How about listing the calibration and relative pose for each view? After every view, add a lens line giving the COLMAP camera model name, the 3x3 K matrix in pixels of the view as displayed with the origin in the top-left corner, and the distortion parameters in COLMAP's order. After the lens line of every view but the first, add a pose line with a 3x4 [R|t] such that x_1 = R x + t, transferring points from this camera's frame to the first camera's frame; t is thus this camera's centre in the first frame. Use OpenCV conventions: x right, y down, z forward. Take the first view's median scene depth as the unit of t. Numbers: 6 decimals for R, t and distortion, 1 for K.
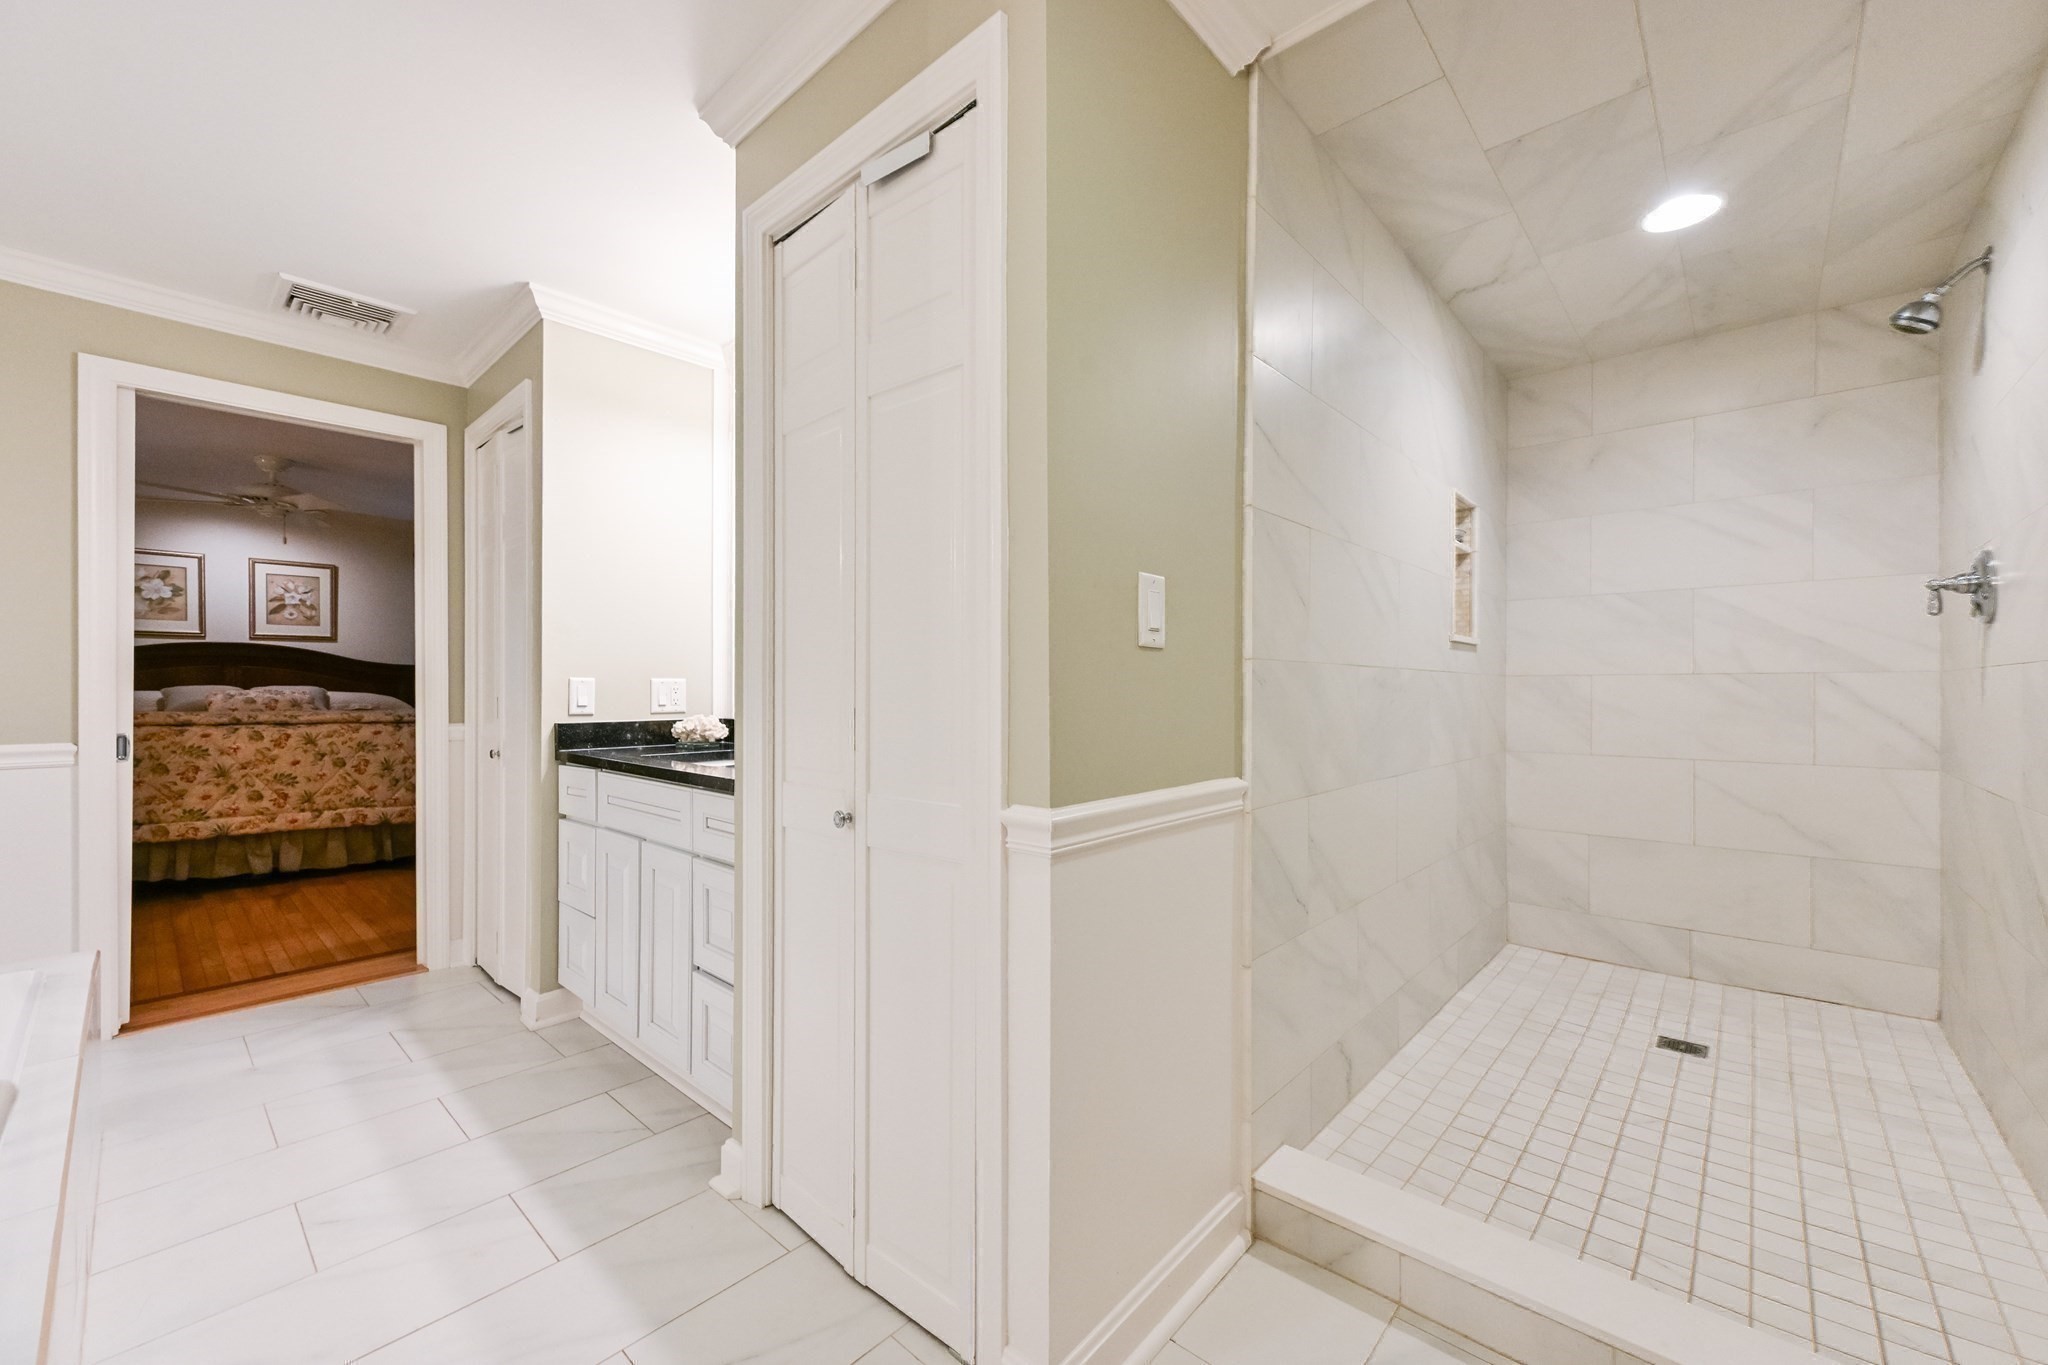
lens RADIAL K [[804.7, 0, 1025.1], [0, 804.7, 687.2], [0, 0, 1]] dist [0.000294, -0.000018]
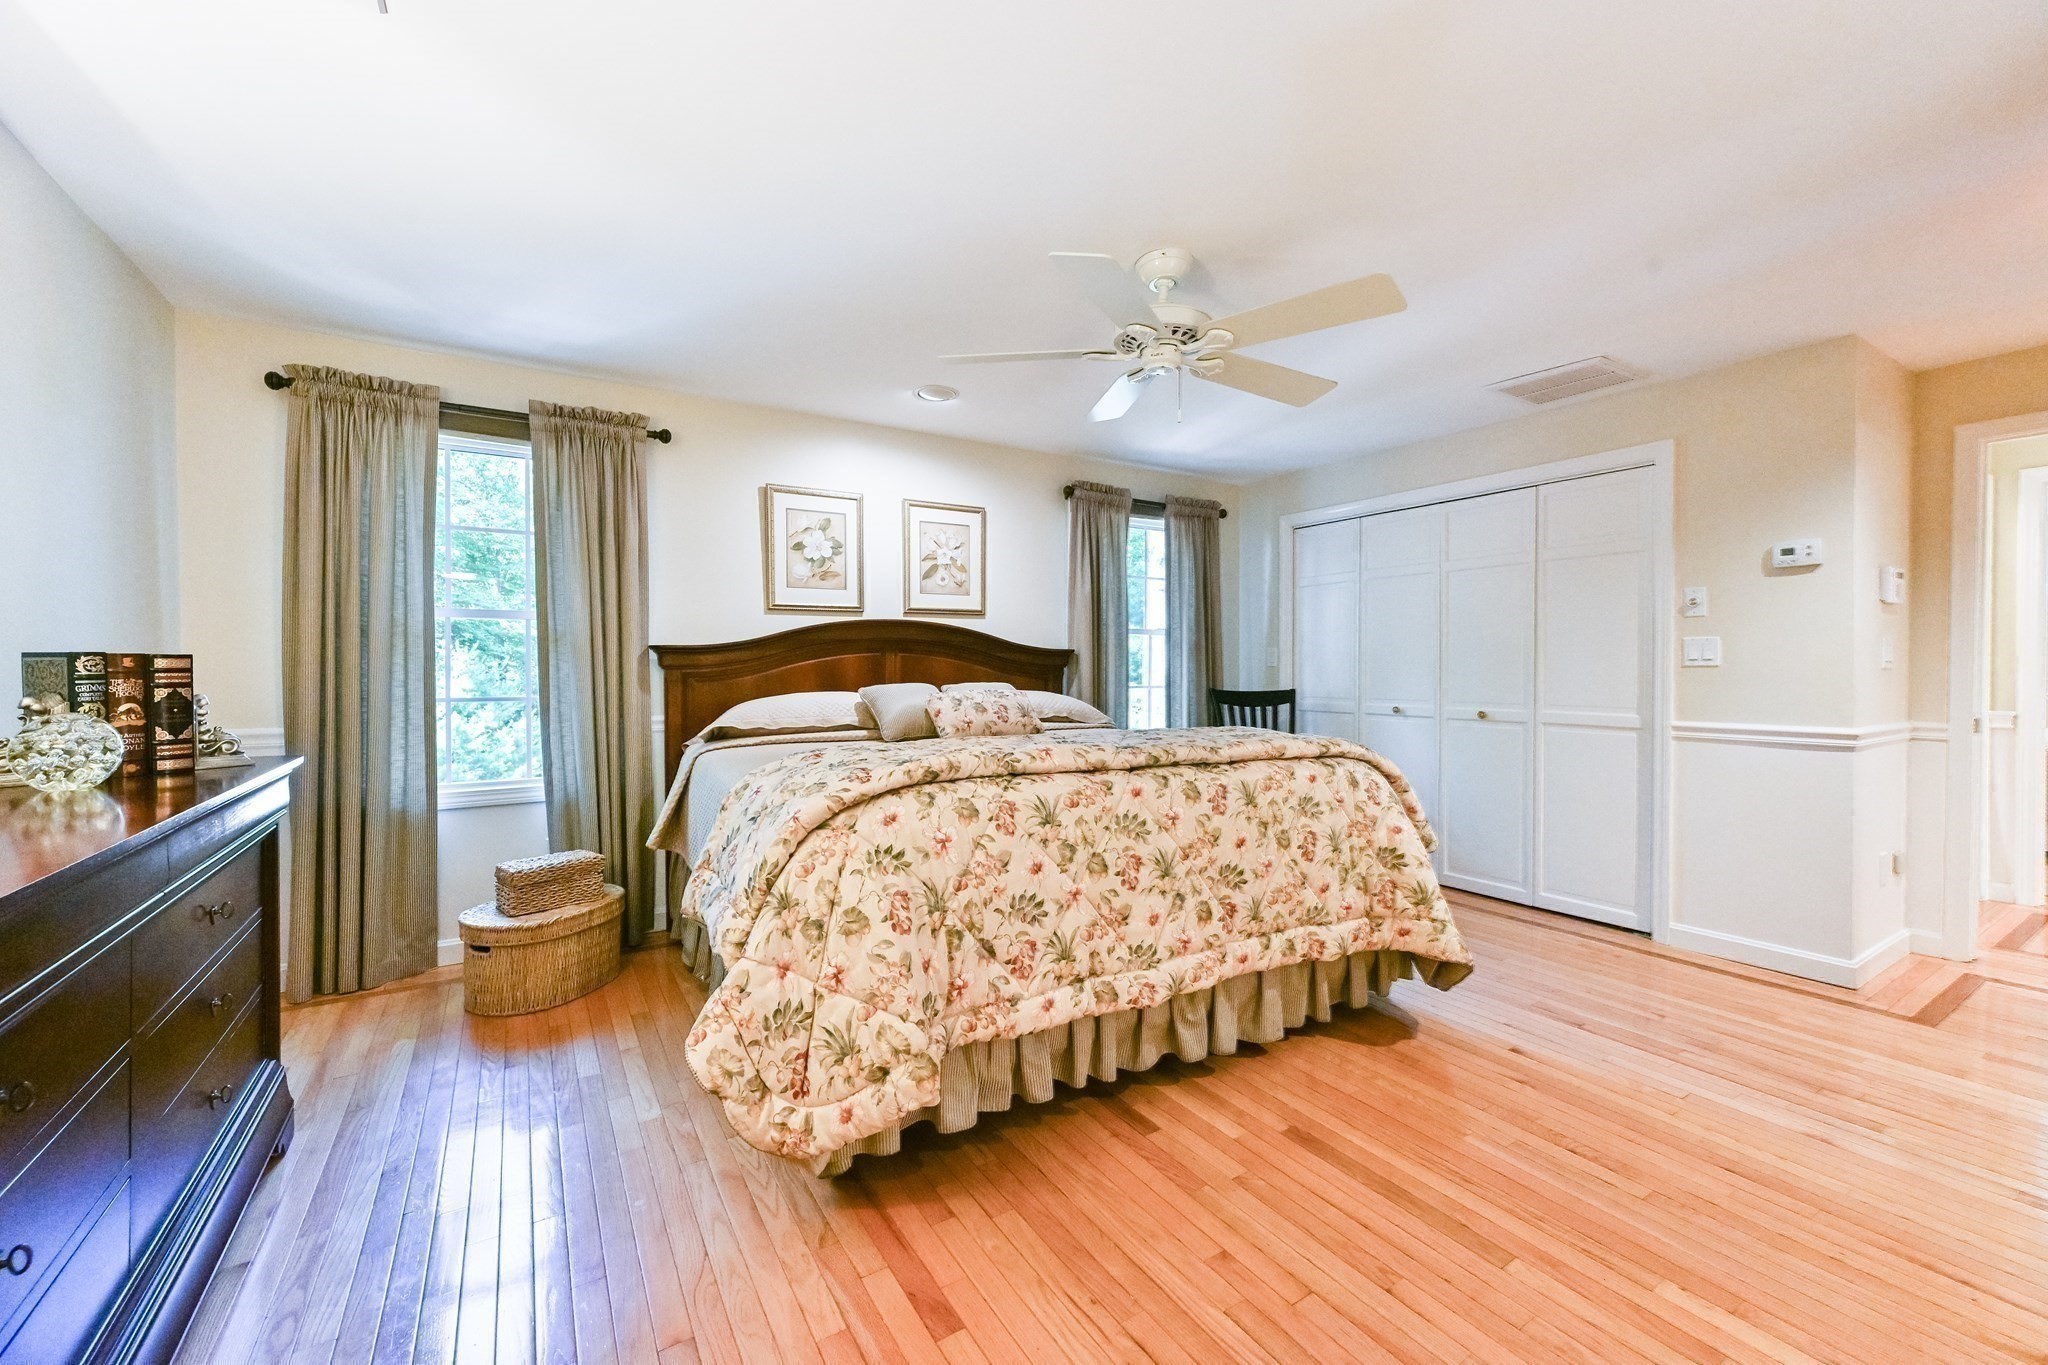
lens RADIAL K [[804.7, 0, 990.5], [0, 804.7, 671.2], [0, 0, 1]] dist [0.000294, -0.000018]
pose [[0.953606, -0.001547, -0.301053, -0.866125], [0.003337, 0.999980, 0.005433, -0.017602], [0.301039, -0.006185, 0.953592, 0.446233]]
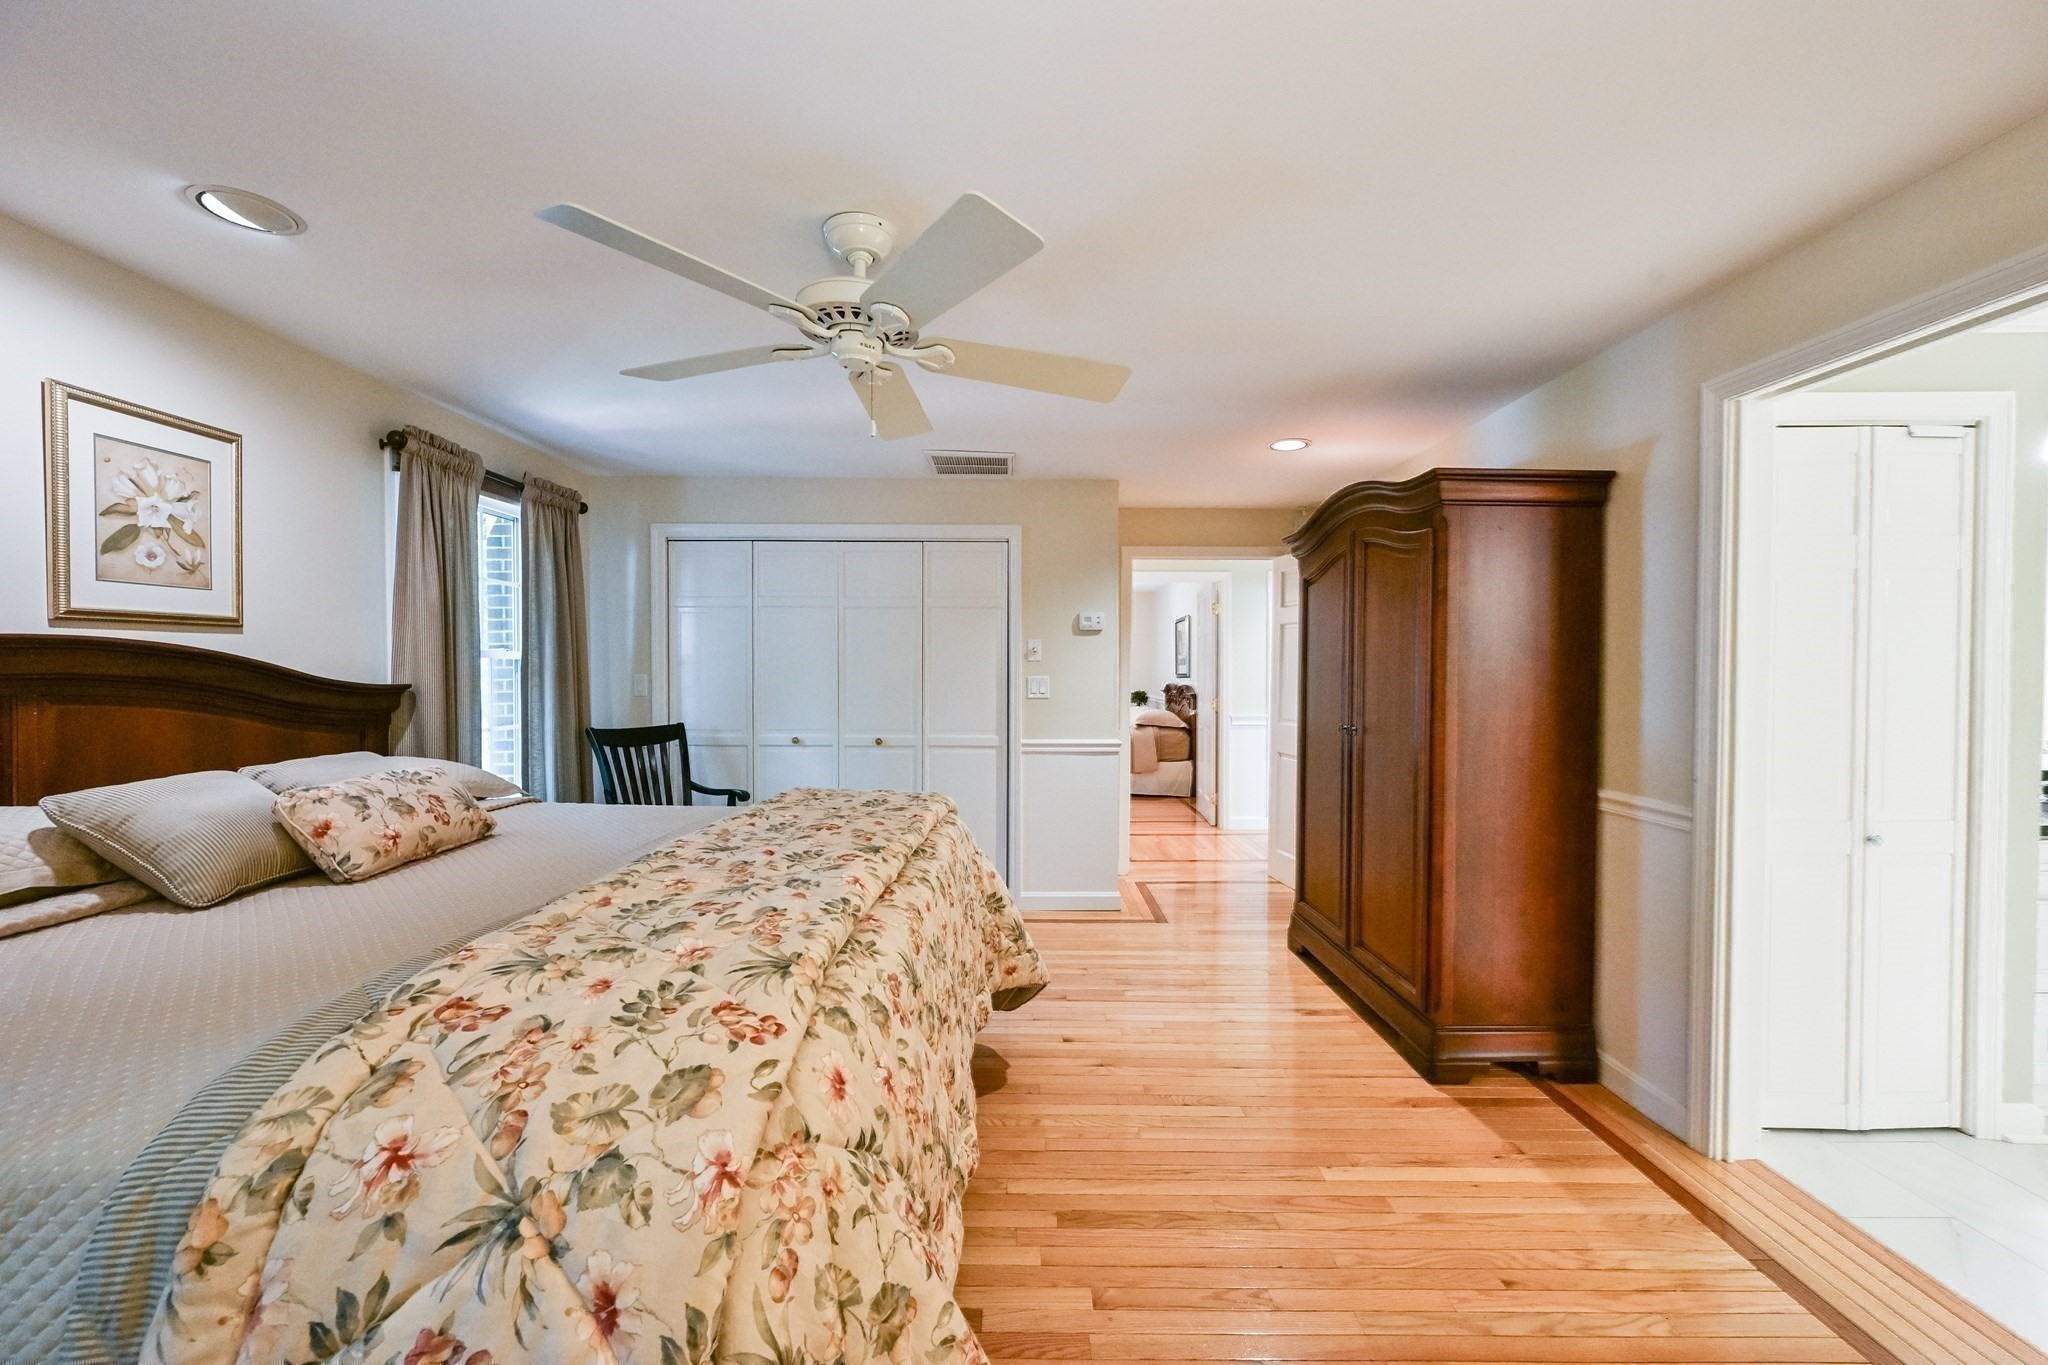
lens RADIAL K [[804.7, 0, 1019.4], [0, 804.7, 681.3], [0, 0, 1]] dist [0.000294, -0.000018]
pose [[0.746766, -0.011264, 0.664991, -1.130119], [-0.002202, 0.999809, 0.019408, -0.054236], [-0.665083, -0.015958, 0.746599, 0.610287]]
